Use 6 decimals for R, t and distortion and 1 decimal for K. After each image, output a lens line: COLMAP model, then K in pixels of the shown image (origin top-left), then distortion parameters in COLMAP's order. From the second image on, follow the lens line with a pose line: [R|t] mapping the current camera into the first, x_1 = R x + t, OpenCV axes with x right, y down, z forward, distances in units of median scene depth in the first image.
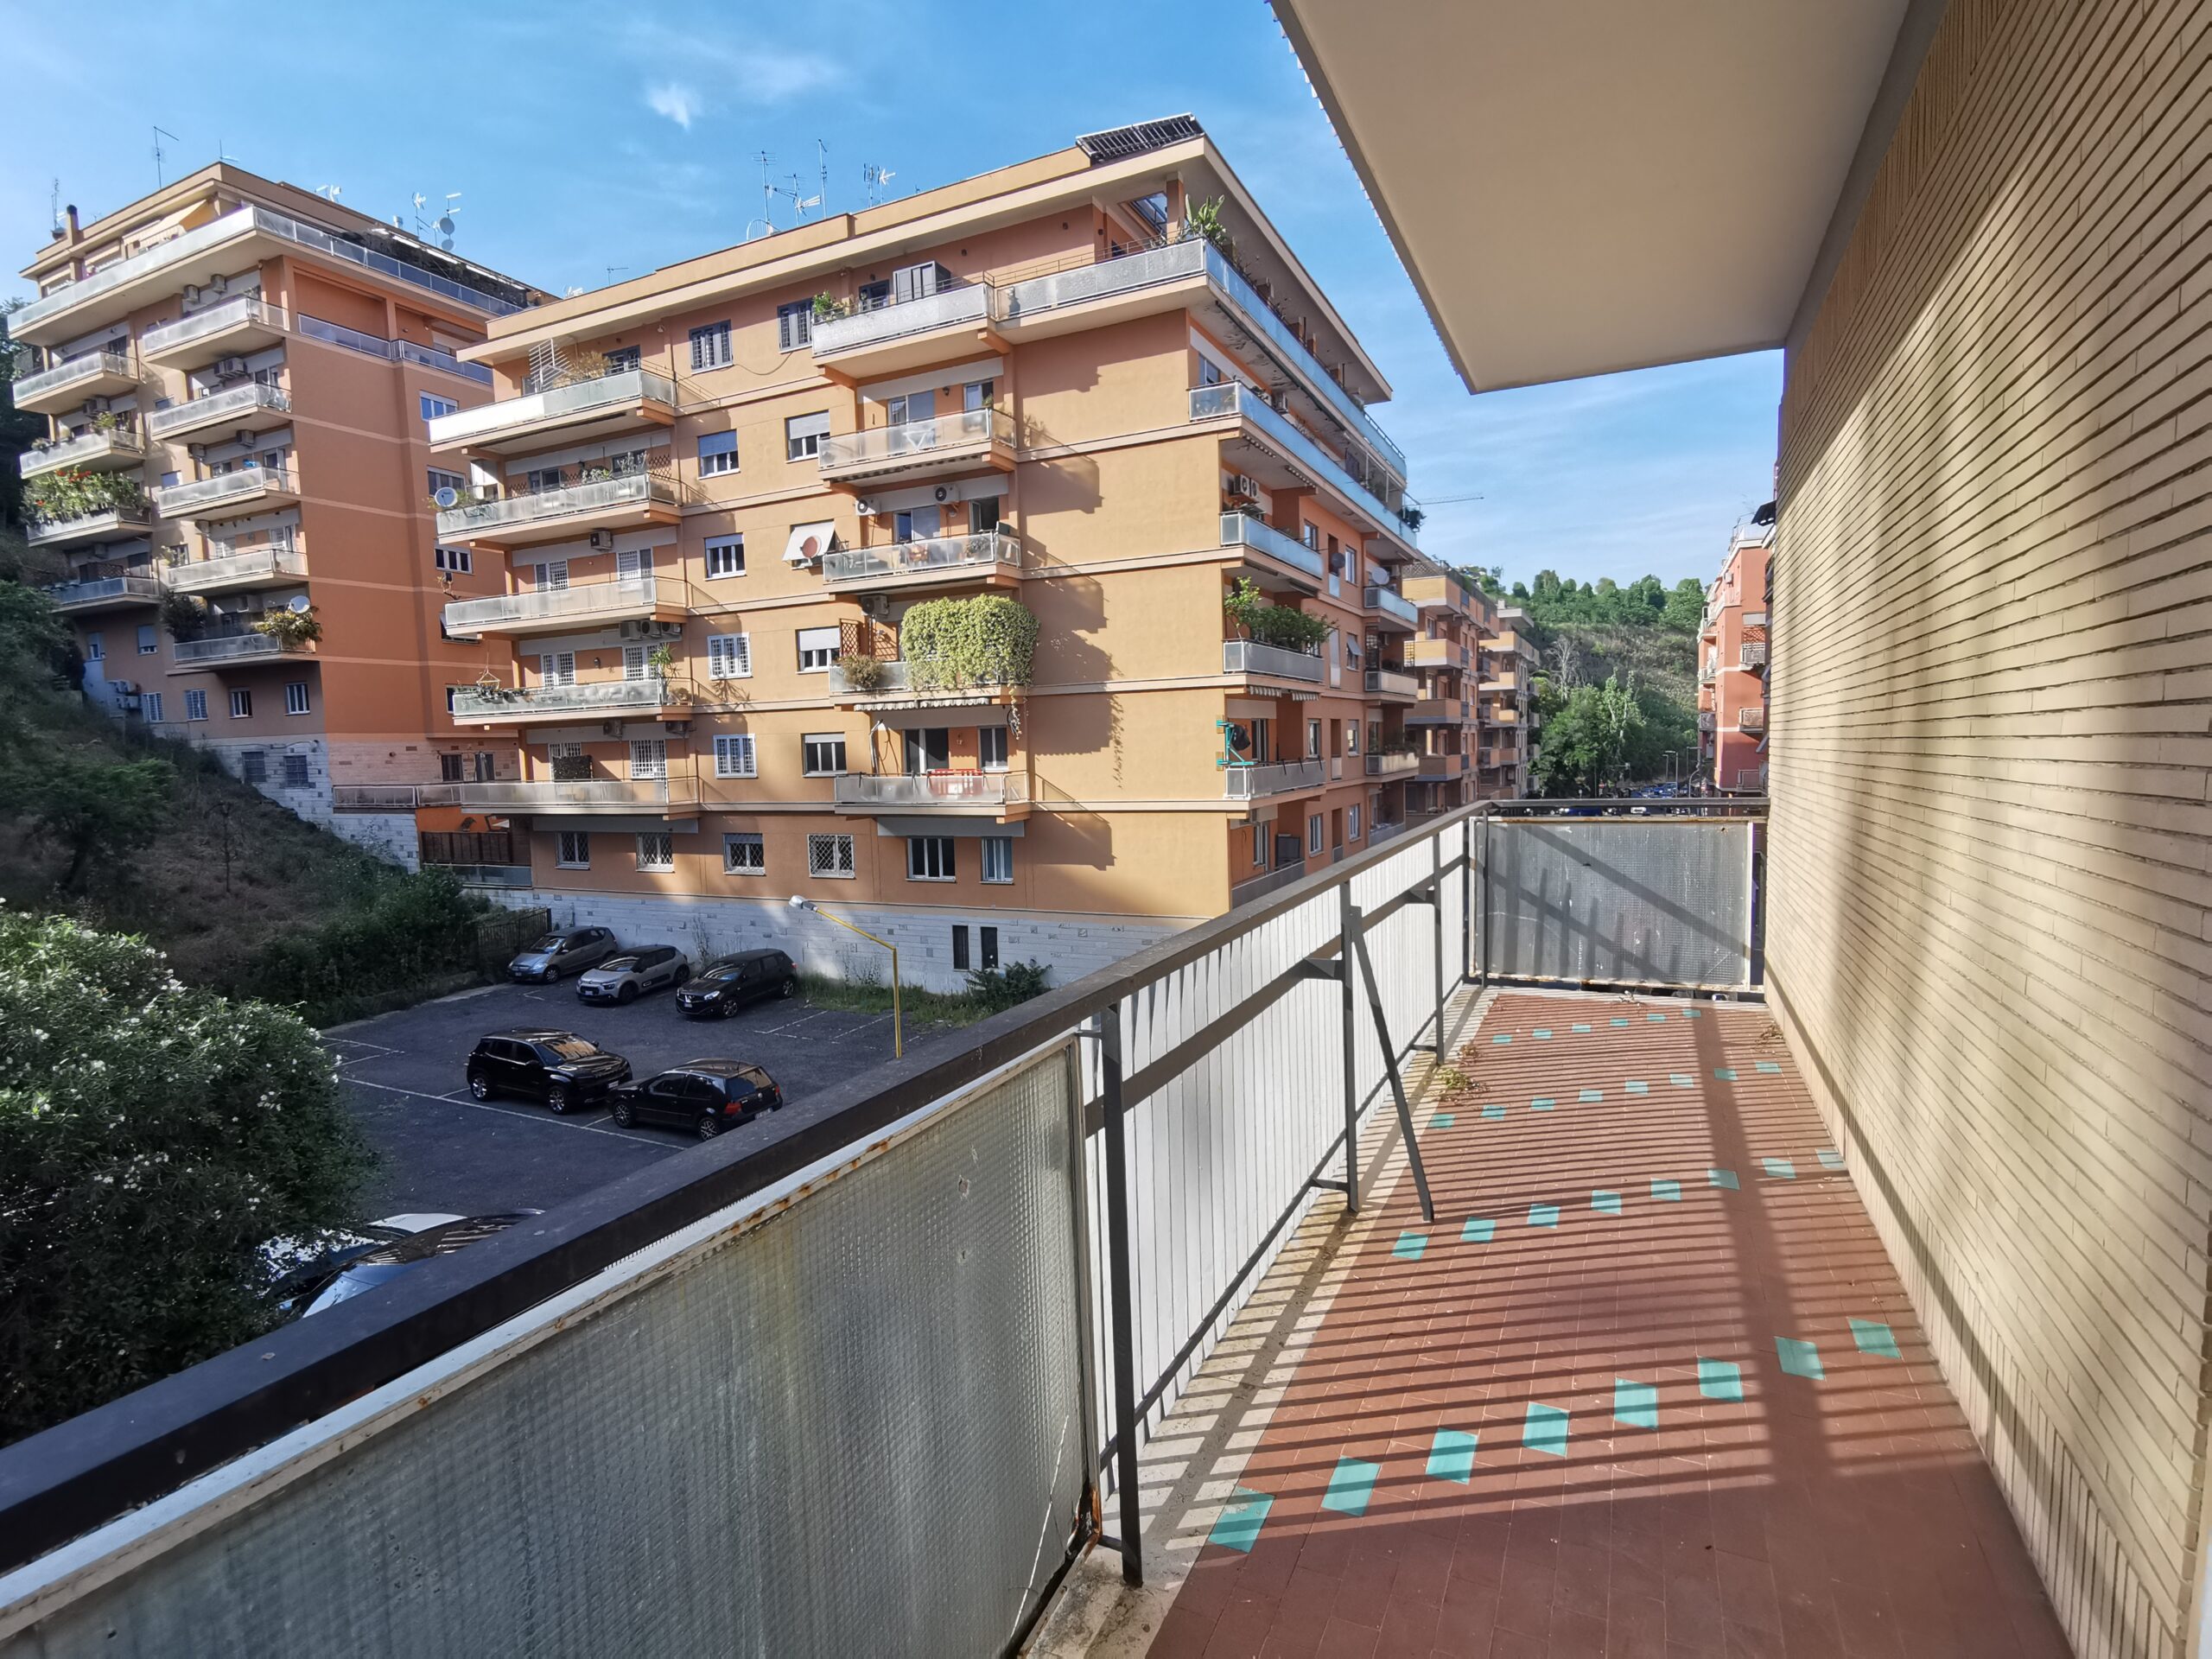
lens RADIAL K [[1097.3, 0, 1106.0], [0, 1097.3, 829.5], [0, 0, 1]] dist [-0.006545, 0.000551]
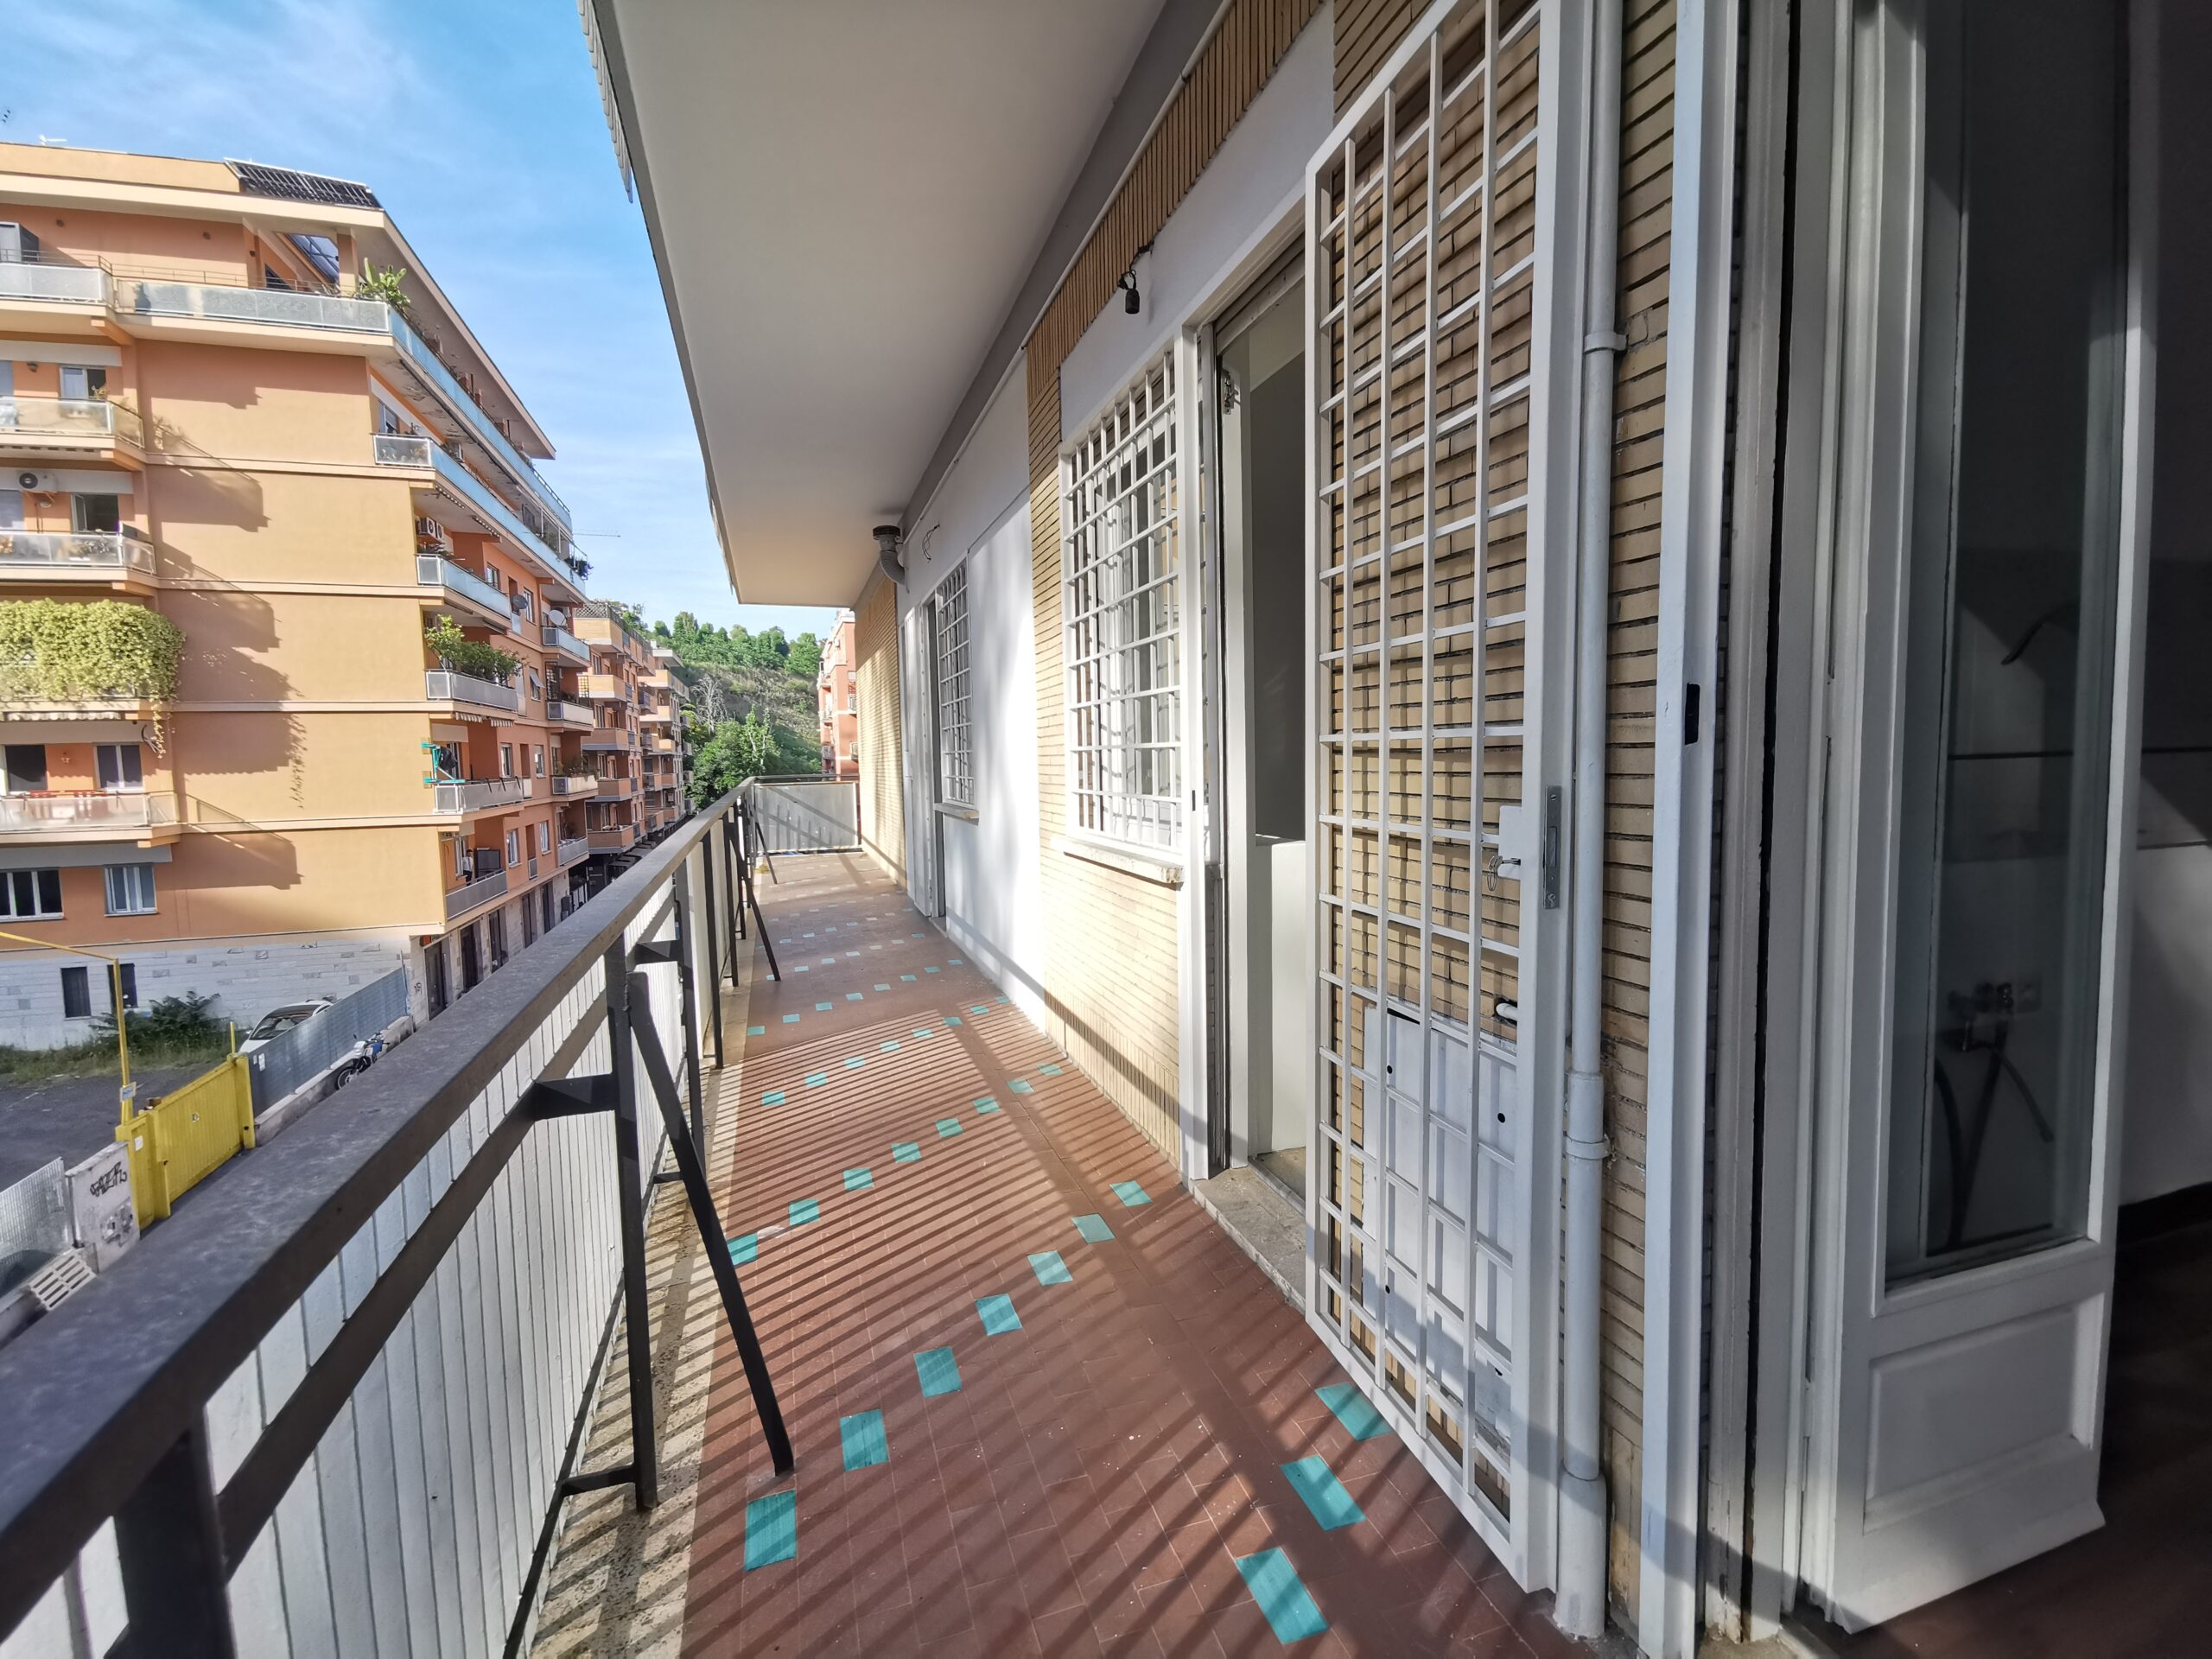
lens RADIAL K [[1019.3, 0, 1104.3], [0, 1019.3, 840.8], [0, 0, 1]] dist [0.031865, -0.016938]
pose [[0.722160, -0.045734, 0.690212, -0.105909], [0.053345, 0.998523, 0.010348, 0.021561], [-0.689666, 0.029347, 0.723533, -0.185491]]
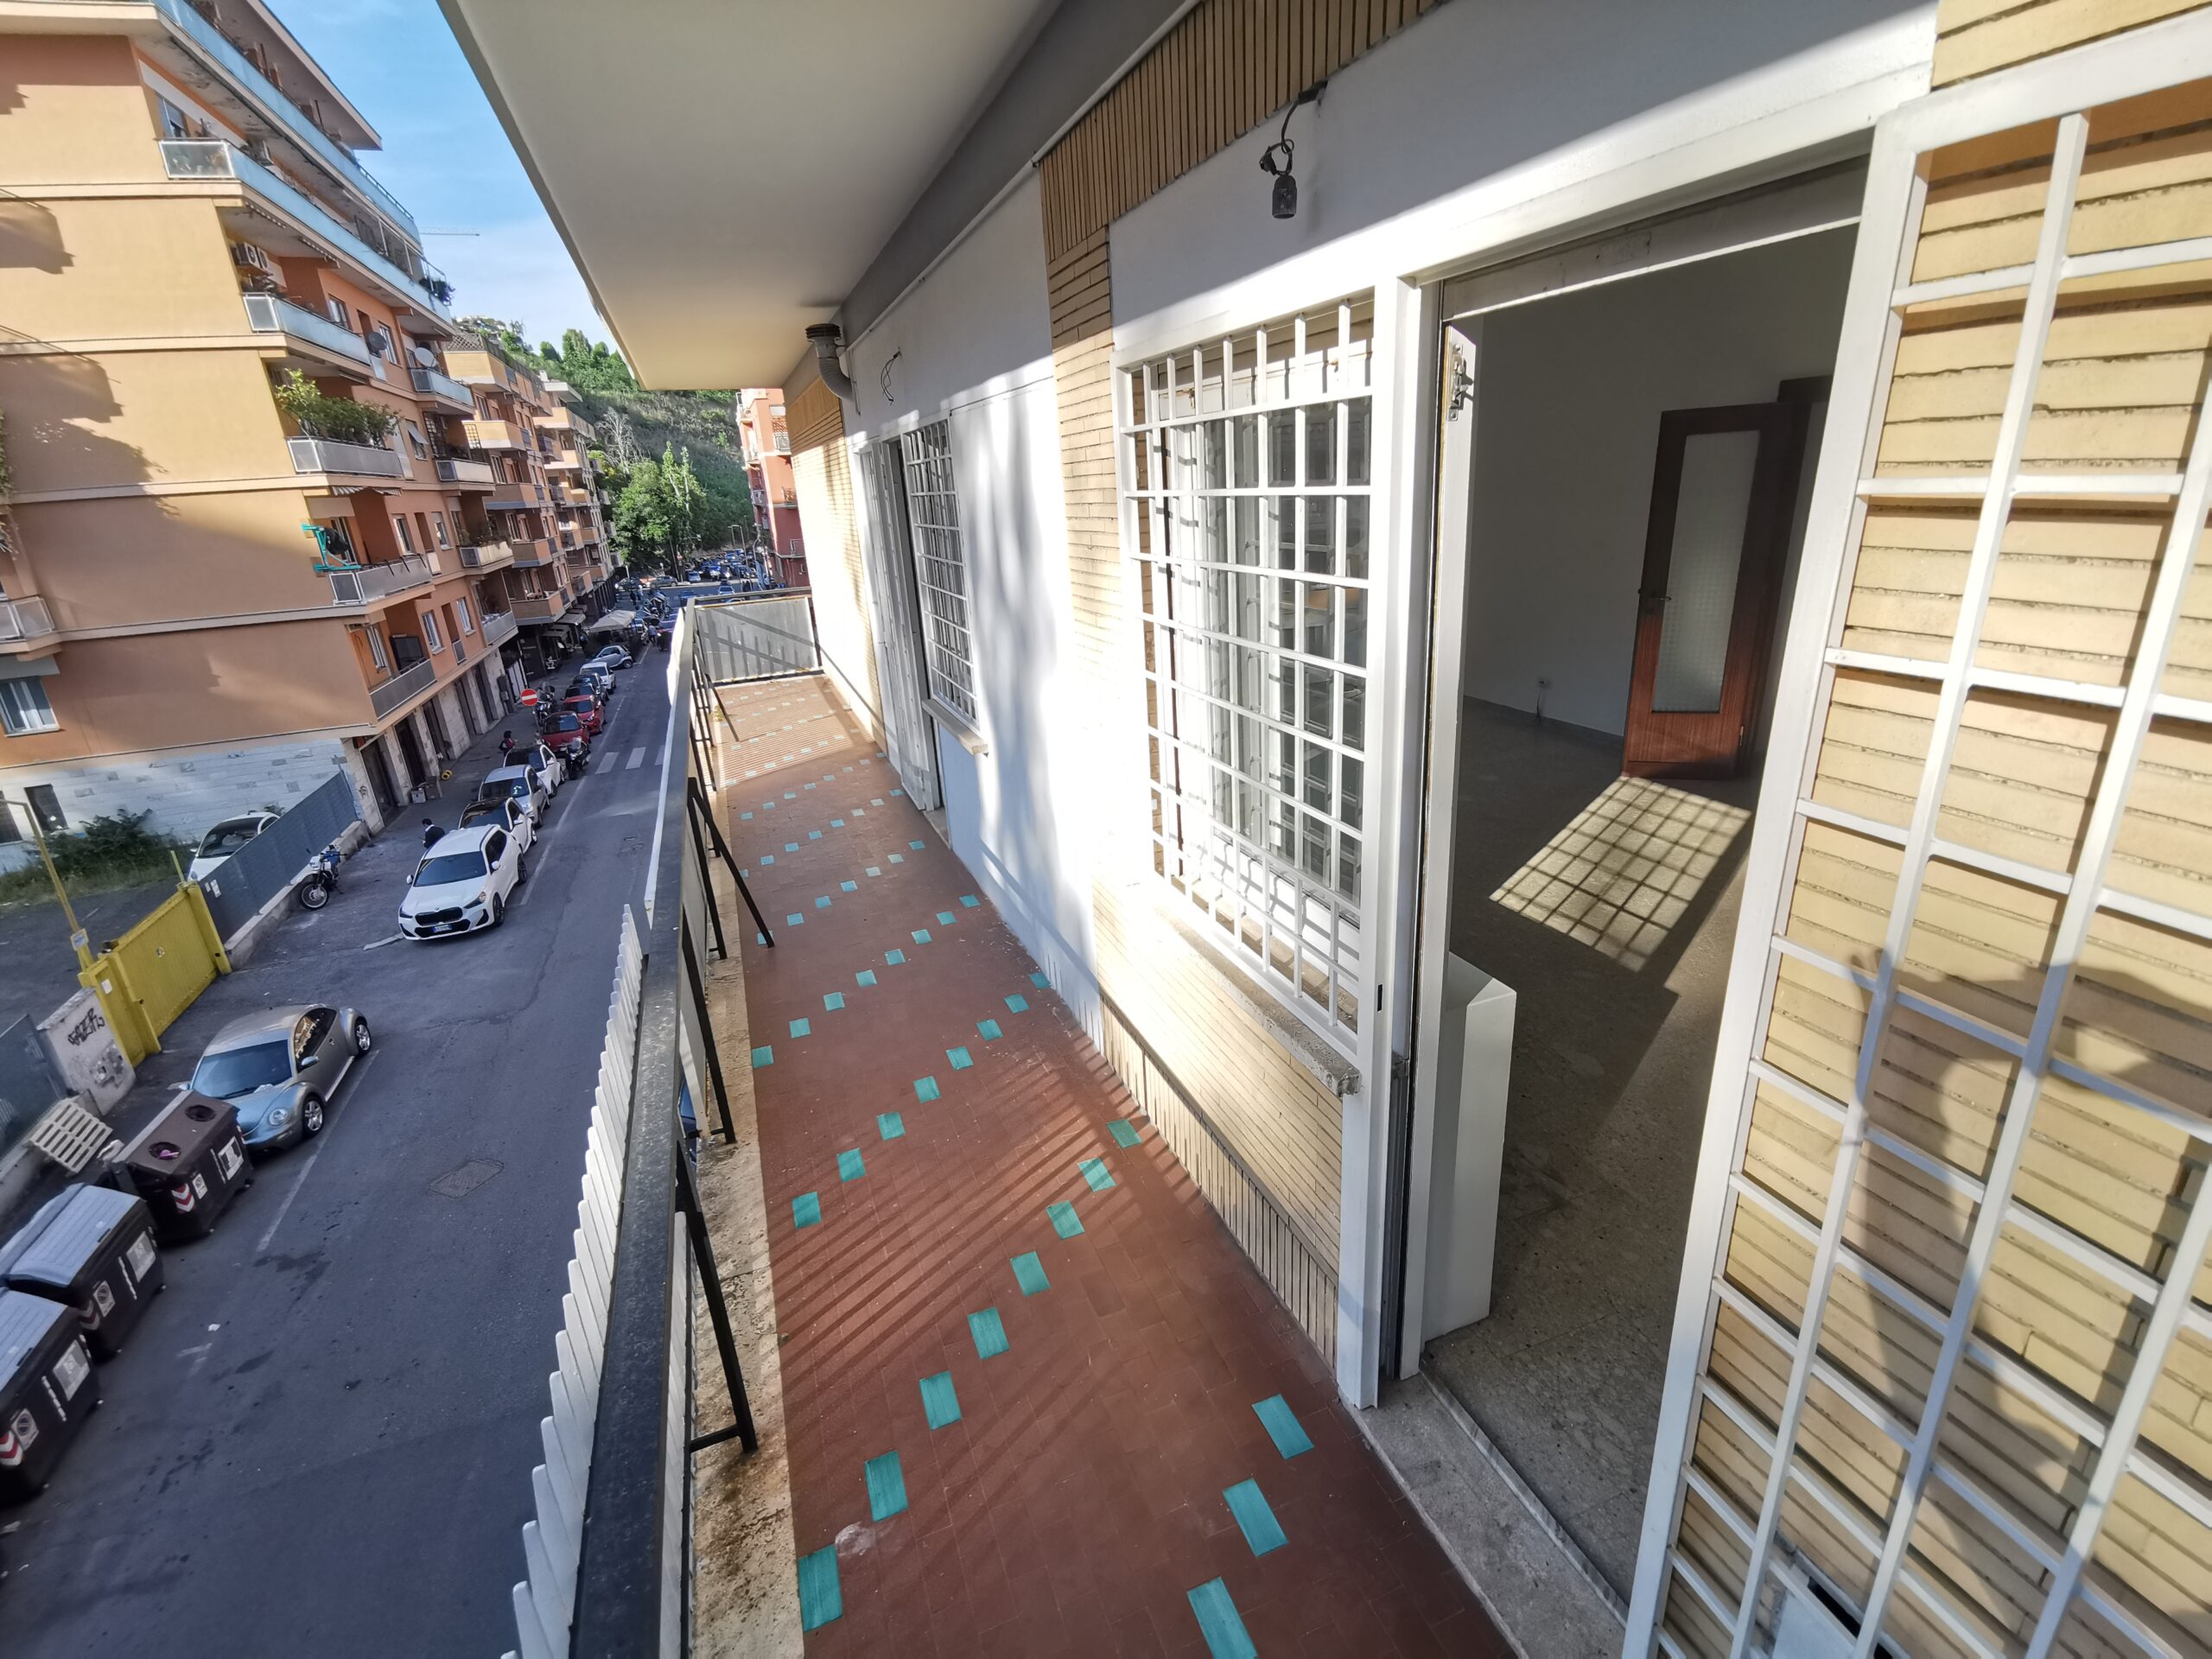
lens RADIAL K [[1005.7, 0, 1118.0], [0, 1005.7, 848.5], [0, 0, 1]] dist [0.045581, -0.029111]
pose [[0.679468, -0.263885, 0.684608, -0.092211], [0.094232, 0.956742, 0.275255, -0.004372], [-0.727628, -0.122515, 0.674942, -0.160063]]
